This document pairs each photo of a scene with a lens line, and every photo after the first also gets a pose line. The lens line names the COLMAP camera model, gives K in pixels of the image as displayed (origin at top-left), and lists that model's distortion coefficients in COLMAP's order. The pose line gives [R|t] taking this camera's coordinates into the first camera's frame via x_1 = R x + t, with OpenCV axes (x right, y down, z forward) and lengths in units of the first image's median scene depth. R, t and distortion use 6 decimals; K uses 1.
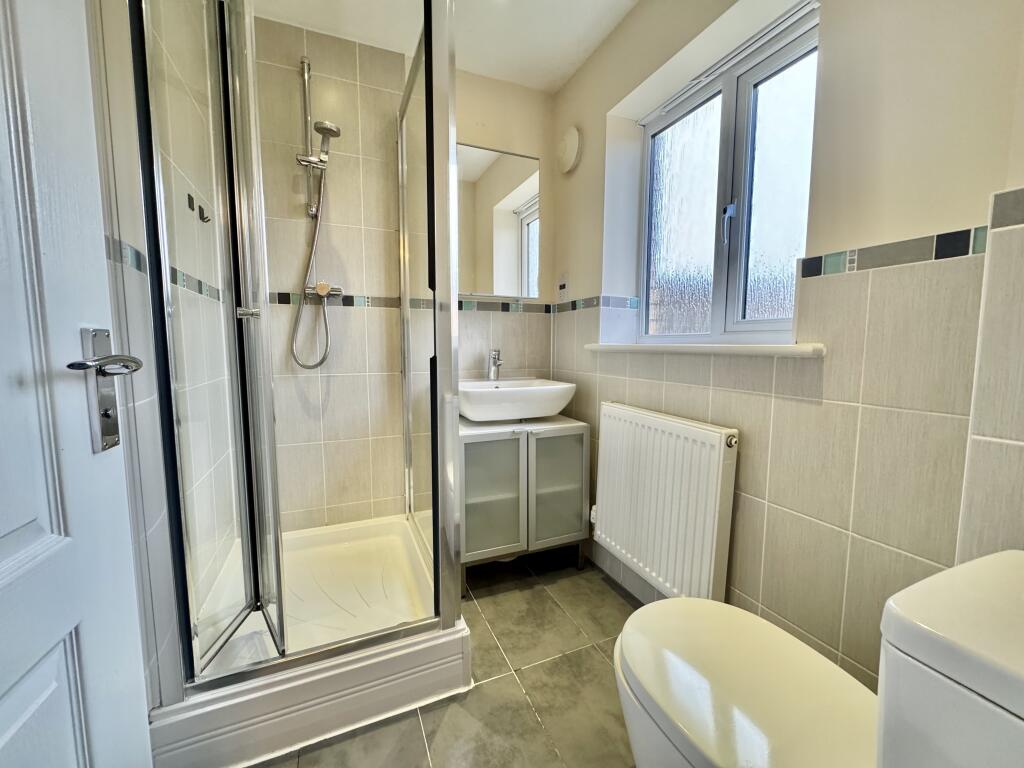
lens RADIAL K [[409.5, 0, 514.3], [0, 409.5, 383.3], [0, 0, 1]] dist [-0.006225, -0.000421]
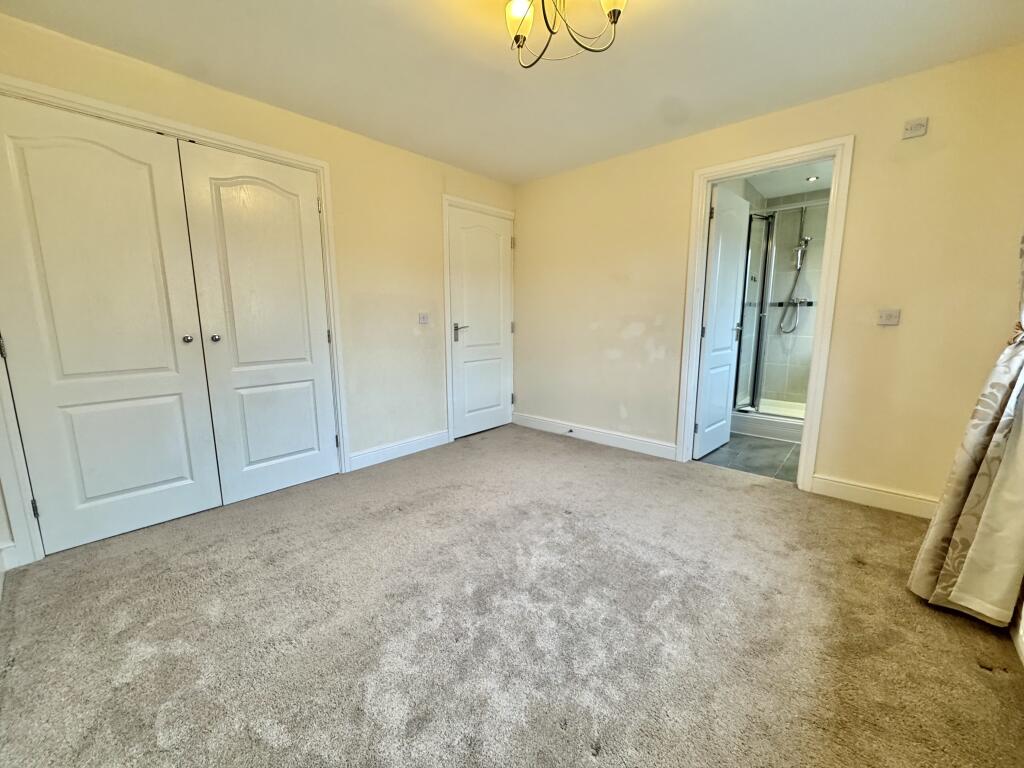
lens RADIAL K [[409.5, 0, 510.0], [0, 409.5, 384.3], [0, 0, 1]] dist [-0.006225, -0.000421]
pose [[0.429893, 0.143068, -0.891473, 0.991869], [-0.083671, 0.989430, 0.118441, 0.113552], [0.898995, 0.023674, 0.437320, -1.524047]]
